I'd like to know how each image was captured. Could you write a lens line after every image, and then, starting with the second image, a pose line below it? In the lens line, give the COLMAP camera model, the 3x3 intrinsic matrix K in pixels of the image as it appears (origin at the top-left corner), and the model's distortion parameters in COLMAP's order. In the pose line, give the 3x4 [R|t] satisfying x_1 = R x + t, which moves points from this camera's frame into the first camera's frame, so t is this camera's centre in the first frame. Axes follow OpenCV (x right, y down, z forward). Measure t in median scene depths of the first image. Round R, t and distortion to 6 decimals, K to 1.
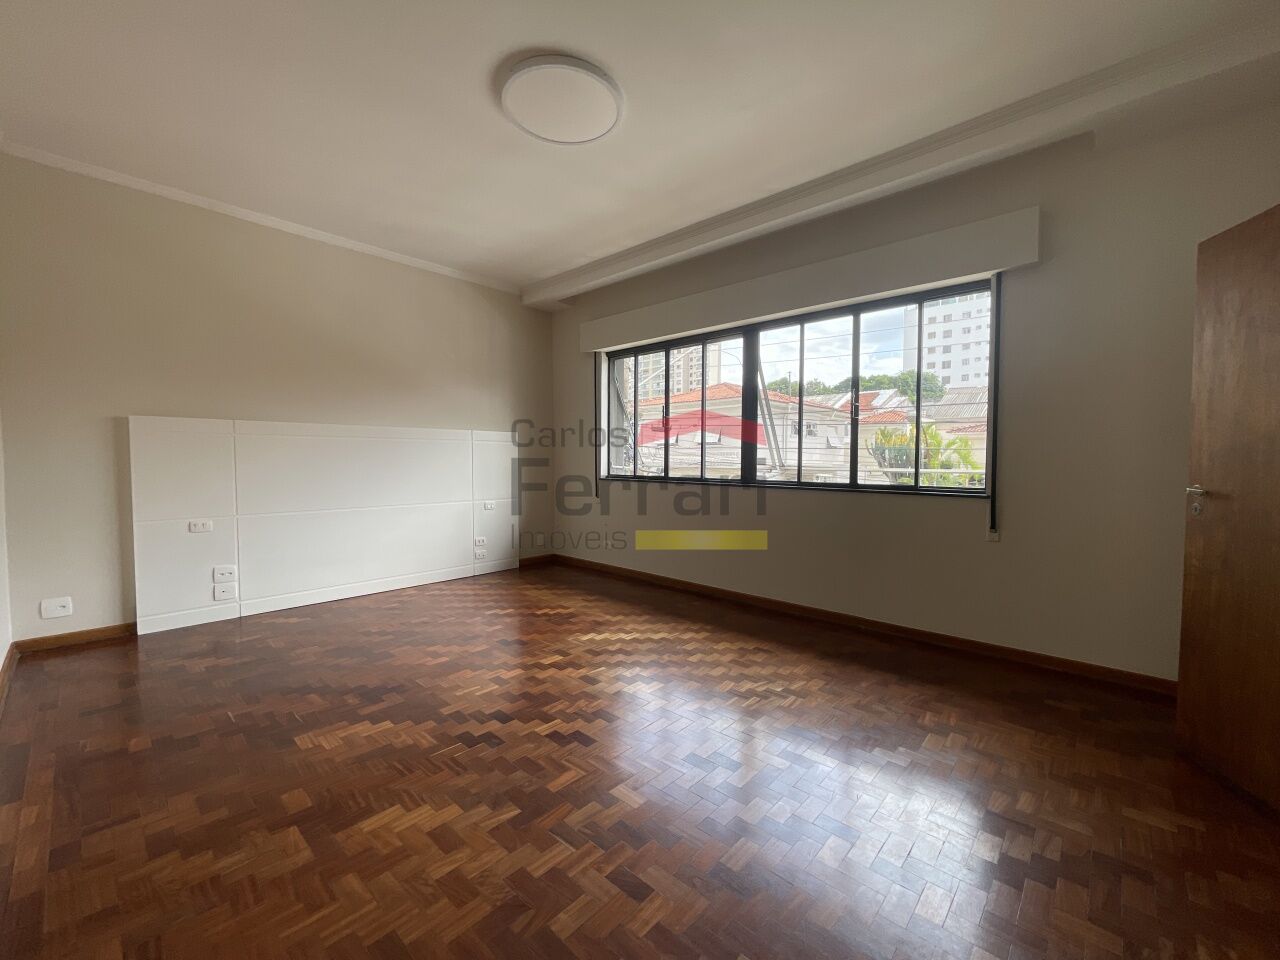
lens RADIAL K [[517.8, 0, 643.0], [0, 517.8, 482.1], [0, 0, 1]] dist [0.000642, 0.000106]
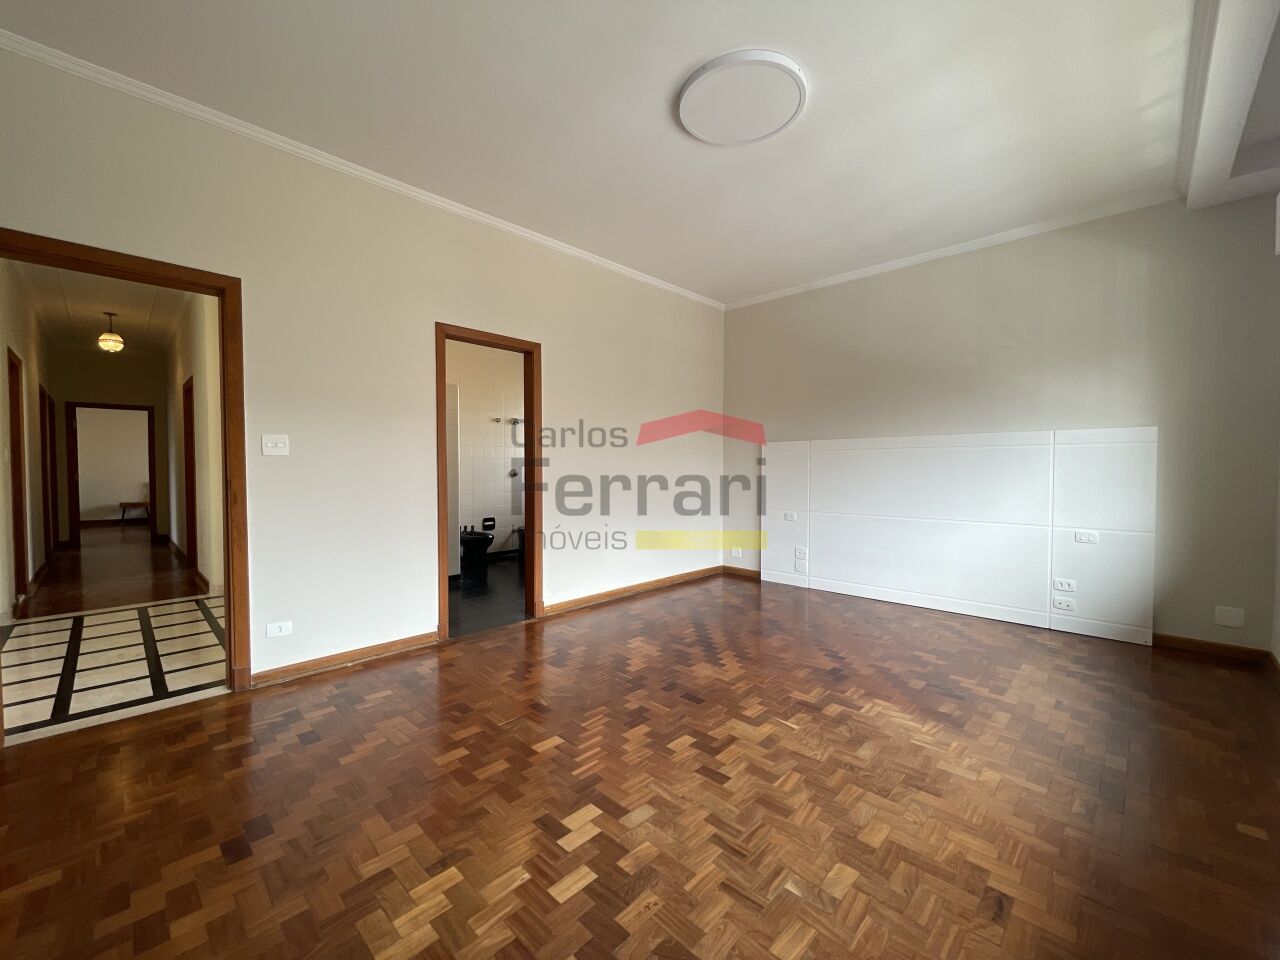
lens RADIAL K [[517.8, 0, 643.0], [0, 517.8, 482.1], [0, 0, 1]] dist [0.000642, 0.000106]
pose [[-0.019920, 0.015885, -0.999675, 0.613663], [-0.048842, 0.998664, 0.016843, -0.015618], [0.998608, 0.049162, -0.019118, 0.651745]]
